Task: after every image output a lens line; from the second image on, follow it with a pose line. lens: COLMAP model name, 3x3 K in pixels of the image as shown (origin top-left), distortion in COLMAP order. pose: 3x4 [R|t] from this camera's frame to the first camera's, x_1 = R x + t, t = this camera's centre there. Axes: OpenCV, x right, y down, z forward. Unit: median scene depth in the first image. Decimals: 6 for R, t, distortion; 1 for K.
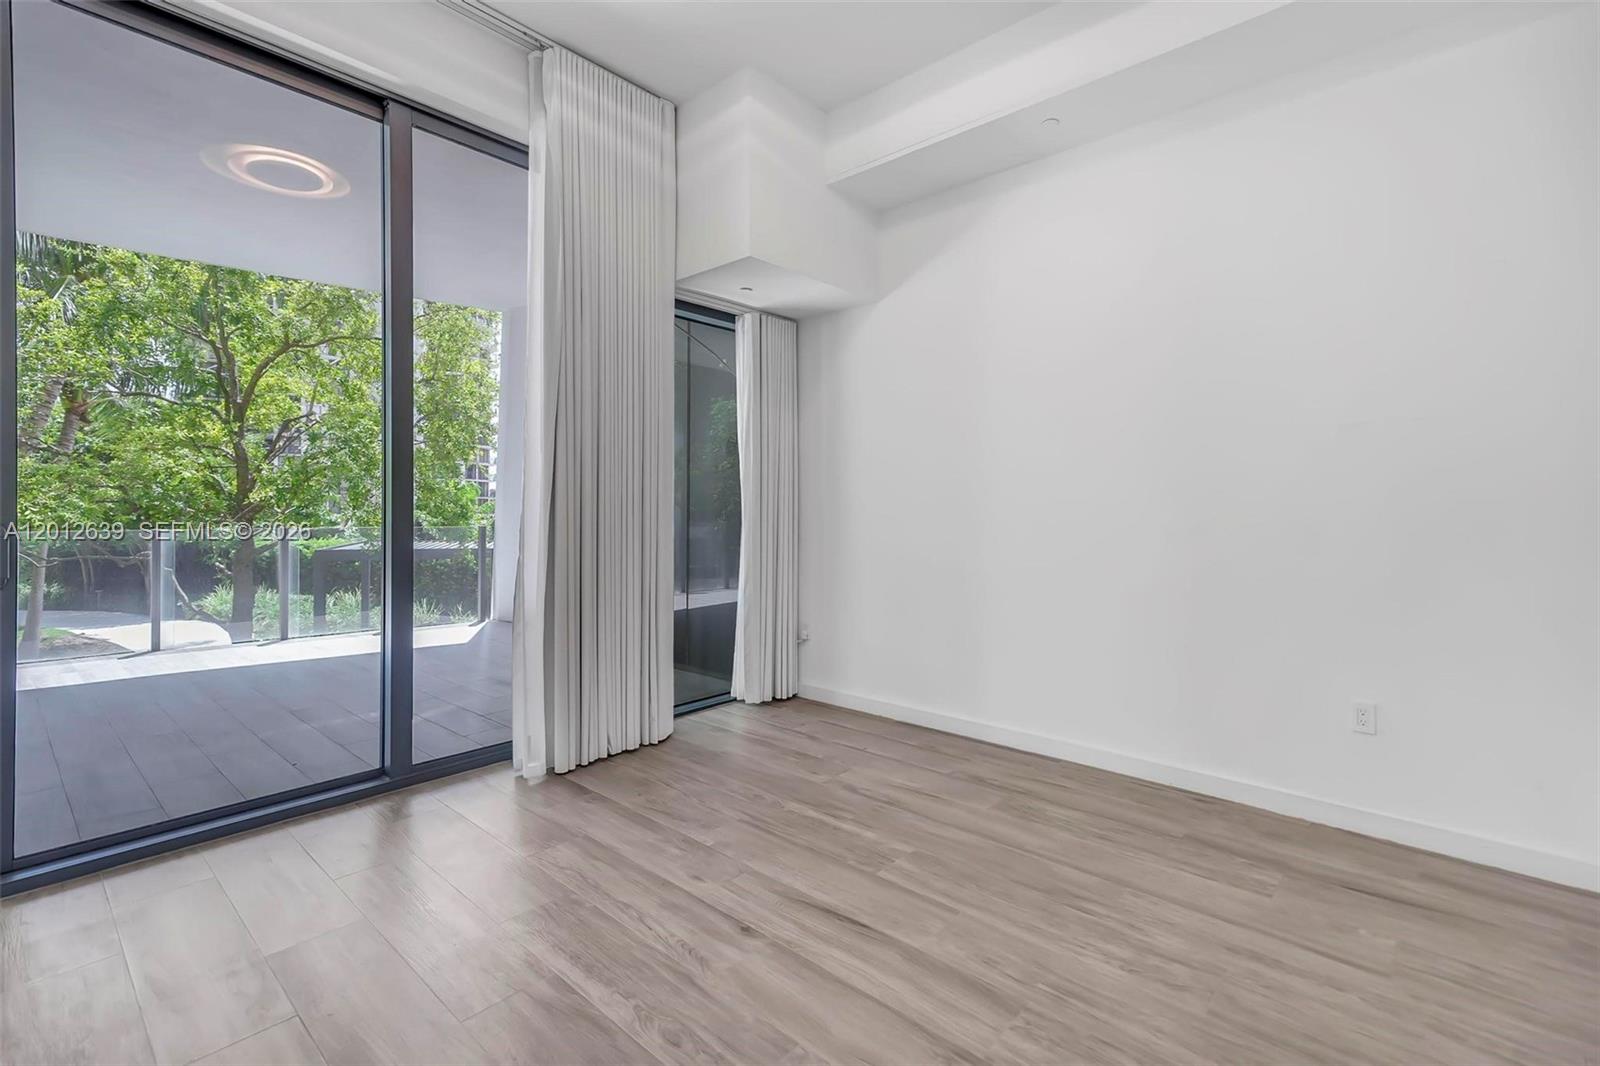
lens RADIAL K [[731.9, 0, 792.7], [0, 731.9, 505.0], [0, 0, 1]] dist [0.023532, 0.000326]
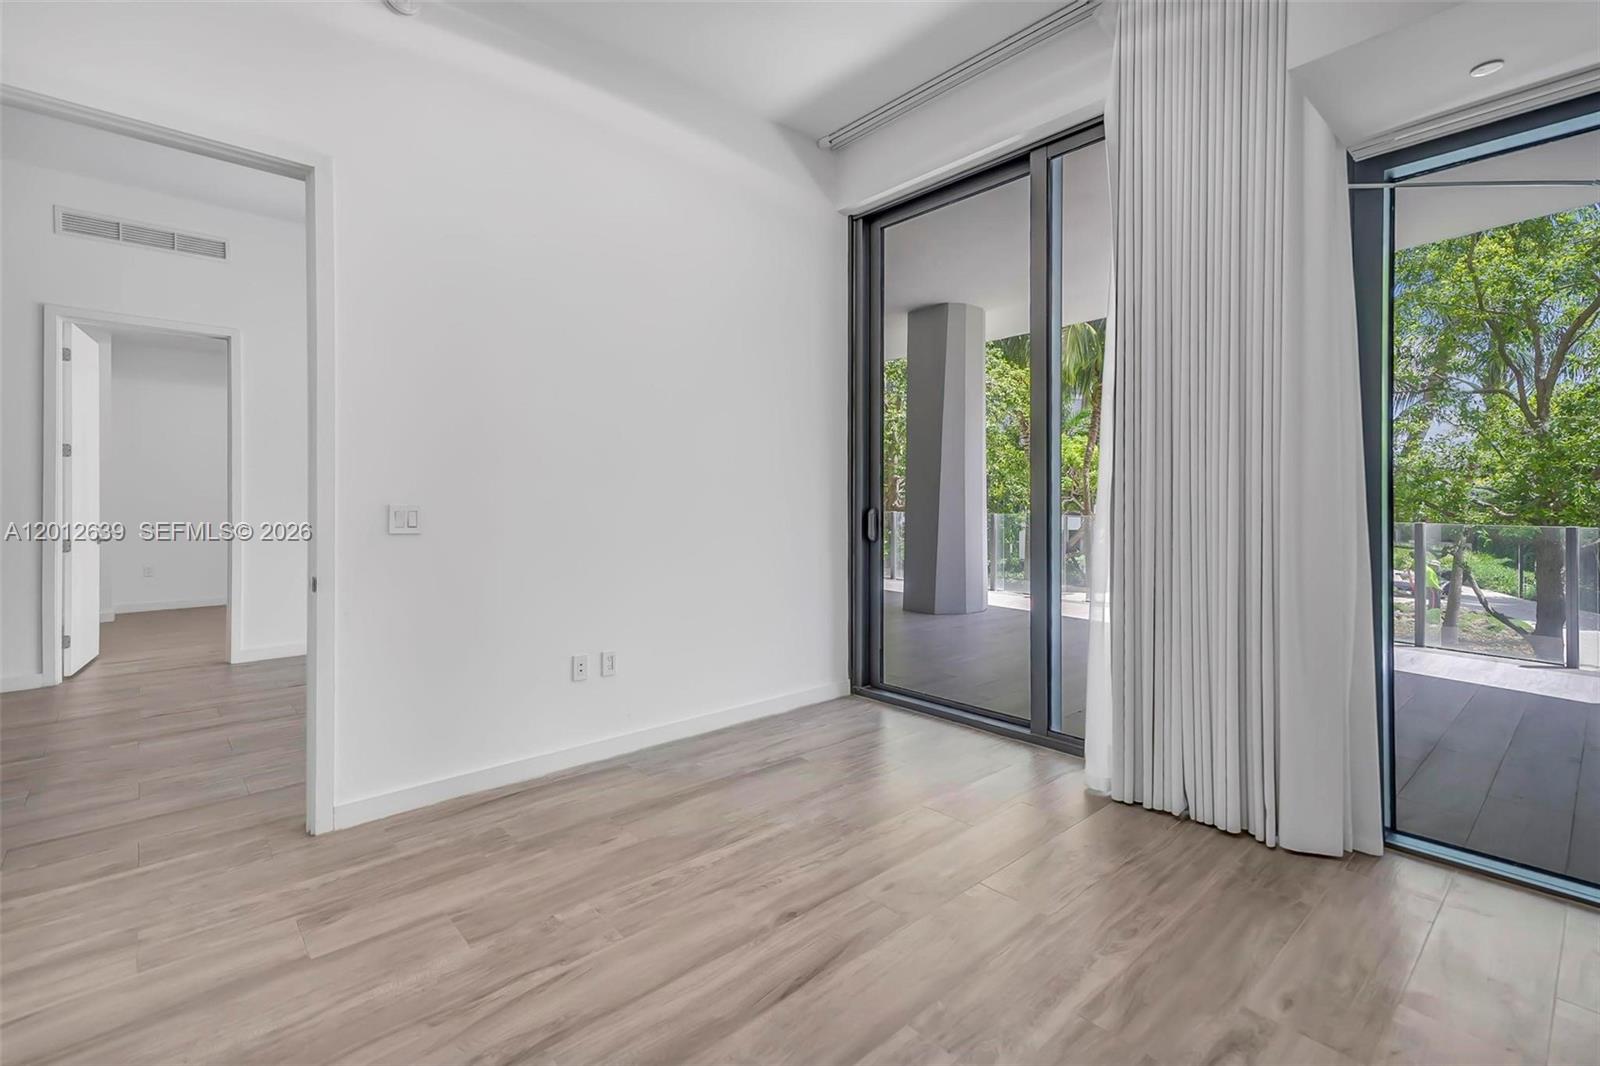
lens RADIAL K [[721.4, 0, 801.7], [0, 721.4, 495.1], [0, 0, 1]] dist [0.018728, -0.000056]
pose [[-0.094181, -0.008921, -0.995515, 0.888336], [0.001417, 0.999958, -0.009095, 0.008868], [0.995554, -0.002267, -0.094164, 1.058331]]
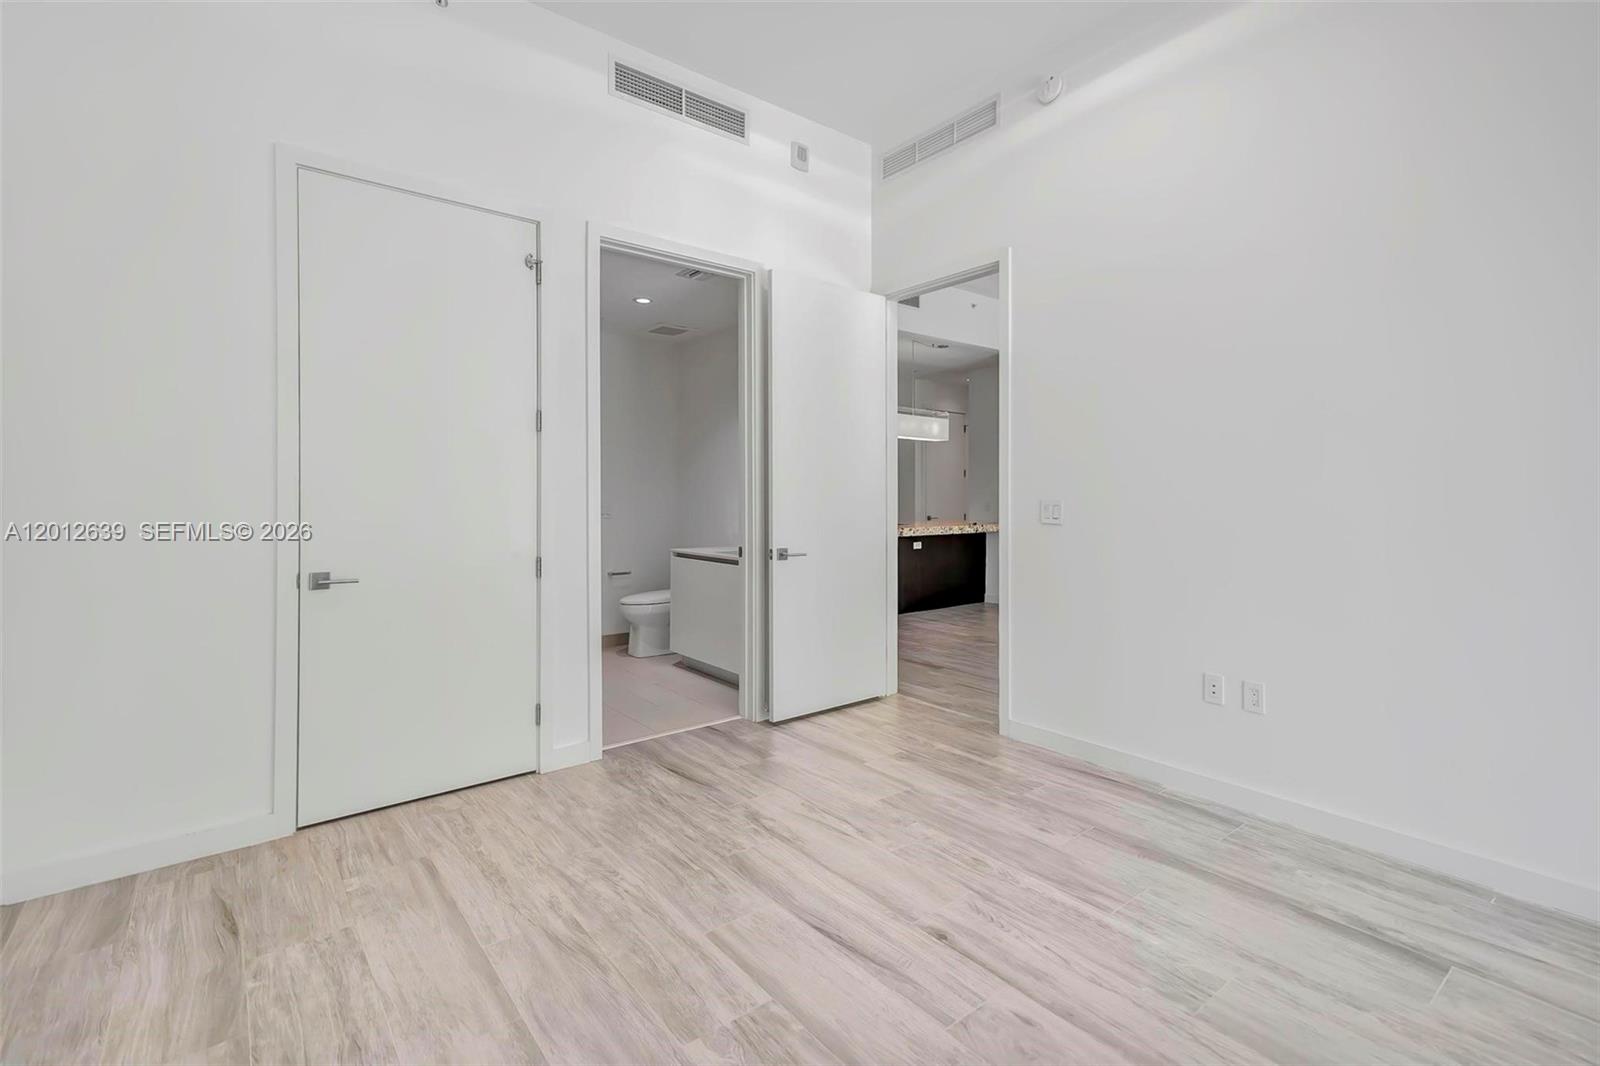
lens RADIAL K [[721.4, 0, 801.7], [0, 721.4, 495.1], [0, 0, 1]] dist [0.018728, -0.000056]
pose [[-0.988495, -0.006110, 0.151129, -0.022568], [-0.006457, 0.999978, -0.001807, 0.009450], [-0.151115, -0.002762, -0.988512, 1.865361]]
